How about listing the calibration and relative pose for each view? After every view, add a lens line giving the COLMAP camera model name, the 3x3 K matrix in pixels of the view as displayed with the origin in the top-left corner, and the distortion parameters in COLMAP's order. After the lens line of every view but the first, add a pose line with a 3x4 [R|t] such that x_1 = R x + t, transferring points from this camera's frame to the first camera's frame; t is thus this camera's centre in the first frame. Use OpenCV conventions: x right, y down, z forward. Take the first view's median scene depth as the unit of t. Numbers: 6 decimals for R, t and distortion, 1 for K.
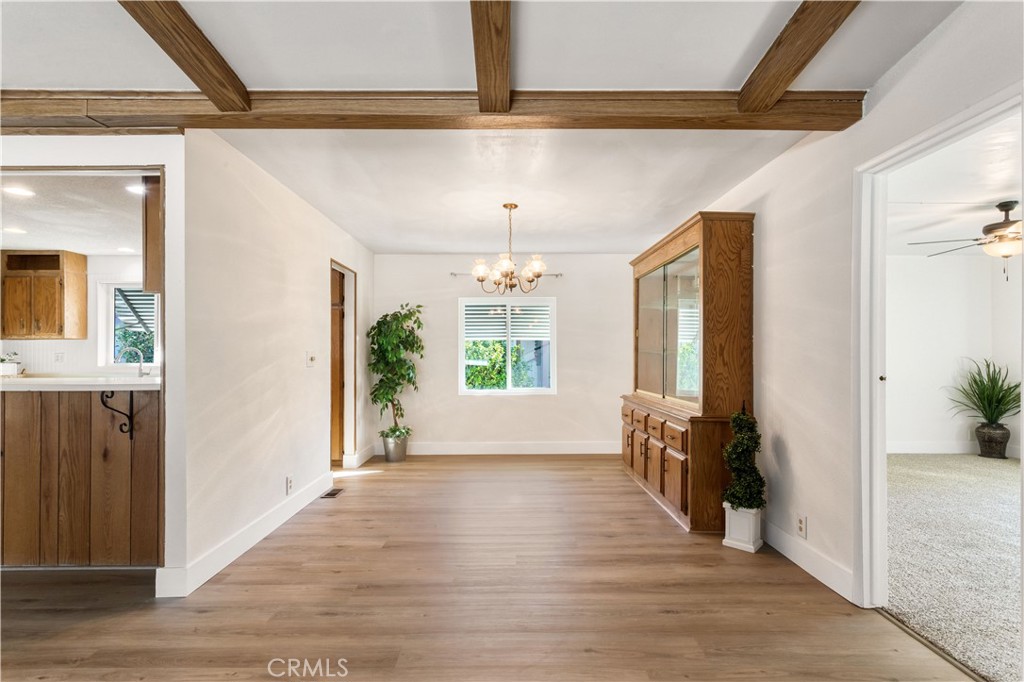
lens RADIAL K [[488.8, 0, 512.0], [0, 488.8, 341.0], [0, 0, 1]] dist [0.002240, 0.000506]
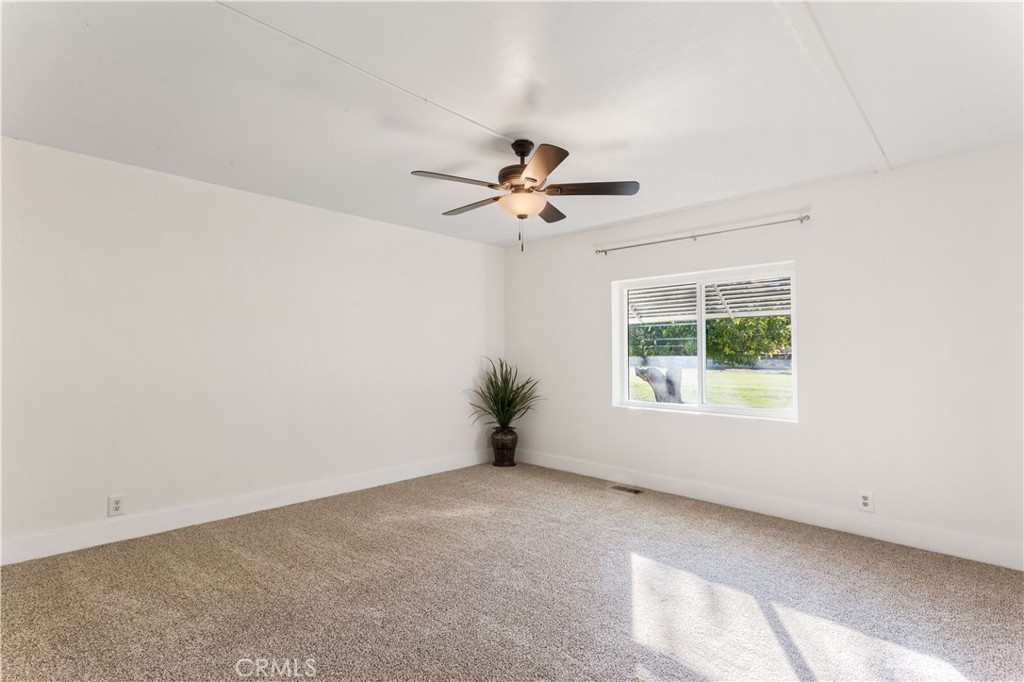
lens RADIAL K [[491.7, 0, 515.1], [0, 491.7, 359.9], [0, 0, 1]] dist [0.001295, 0.000144]
pose [[0.697172, -0.017508, 0.716690, 0.335520], [-0.009221, 0.999400, 0.033384, 0.009106], [-0.716844, -0.029883, 0.696593, 0.347502]]
